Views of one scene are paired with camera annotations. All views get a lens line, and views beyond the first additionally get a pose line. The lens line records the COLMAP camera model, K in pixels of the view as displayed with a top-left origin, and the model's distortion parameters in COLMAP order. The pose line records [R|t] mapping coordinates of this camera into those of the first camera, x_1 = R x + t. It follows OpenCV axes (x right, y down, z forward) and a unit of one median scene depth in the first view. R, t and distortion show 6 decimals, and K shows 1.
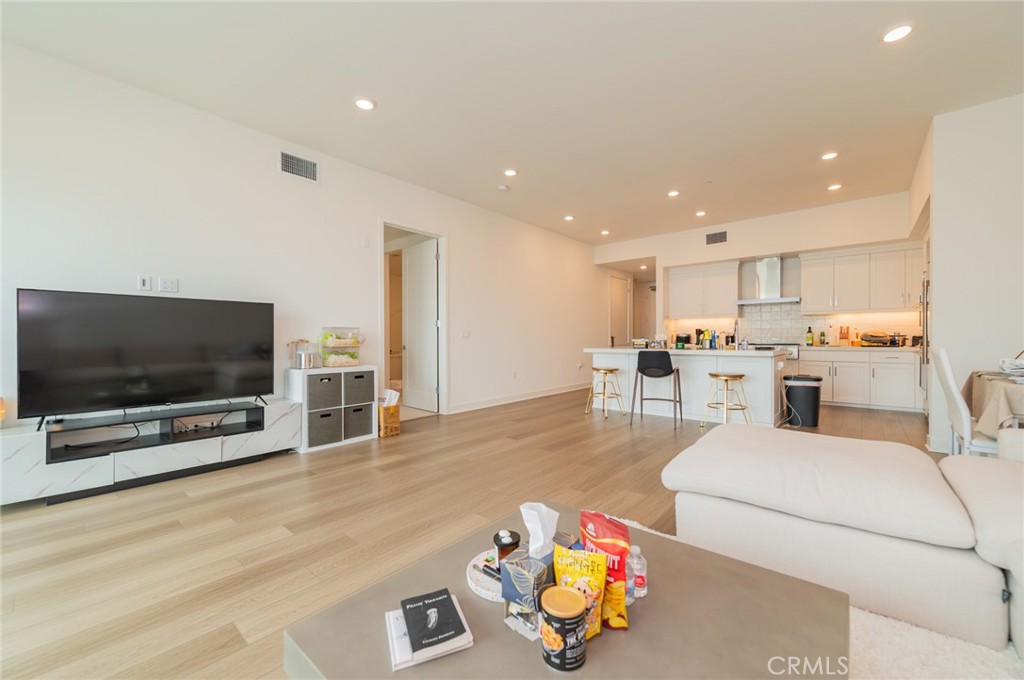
lens RADIAL K [[408.2, 0, 512.0], [0, 408.2, 340.0], [0, 0, 1]] dist [0.011122, -0.000207]
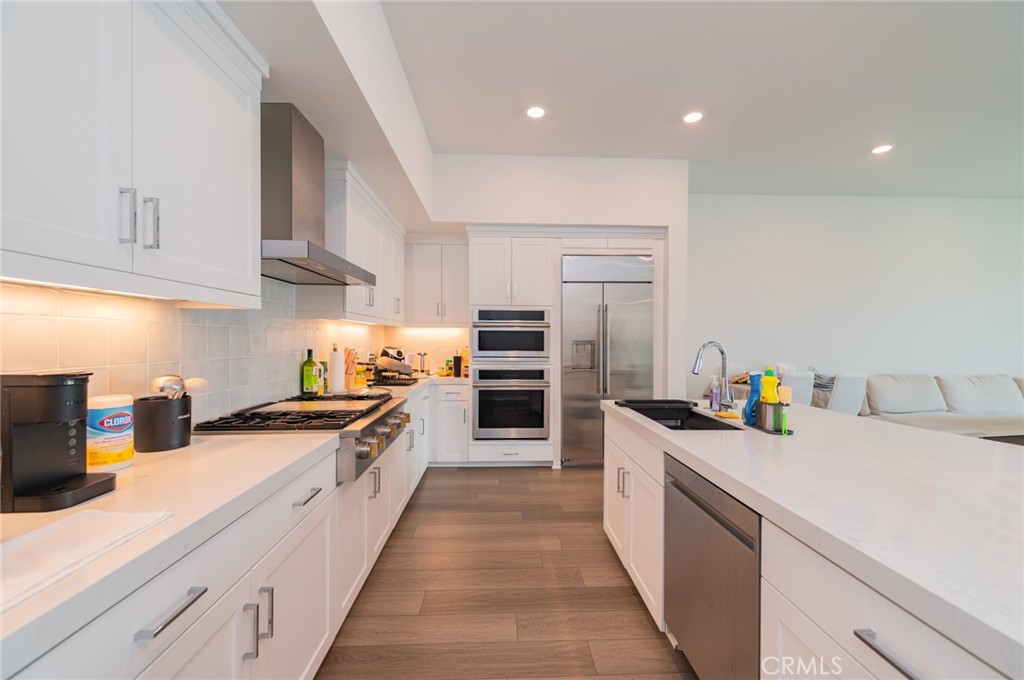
lens RADIAL K [[390.6, 0, 512.6], [0, 390.6, 341.7], [0, 0, 1]] dist [0.013912, -0.000068]
pose [[-0.680611, -0.003013, 0.732639, 0.364190], [0.003267, 0.999969, 0.007147, -0.047941], [-0.732638, 0.007258, -0.680580, 1.261138]]
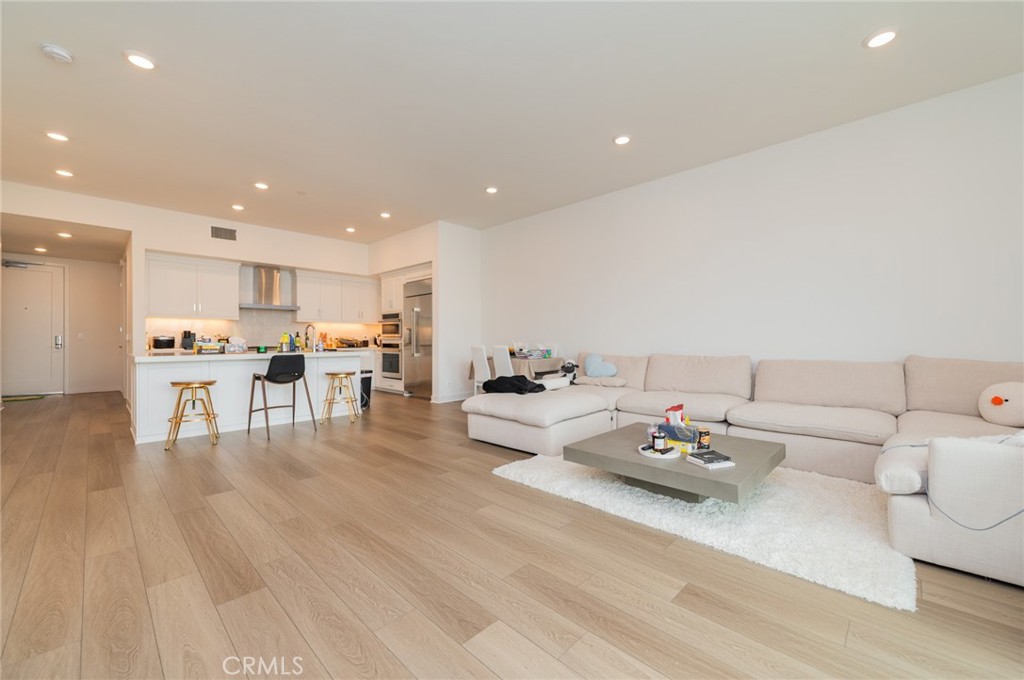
lens RADIAL K [[402.0, 0, 517.1], [0, 402.0, 341.4], [0, 0, 1]] dist [0.015340, -0.000421]
pose [[0.054562, 0.000980, 0.998510, -0.454517], [0.005460, 0.999984, -0.001280, -0.000440], [-0.998495, 0.005522, 0.054555, 0.345551]]
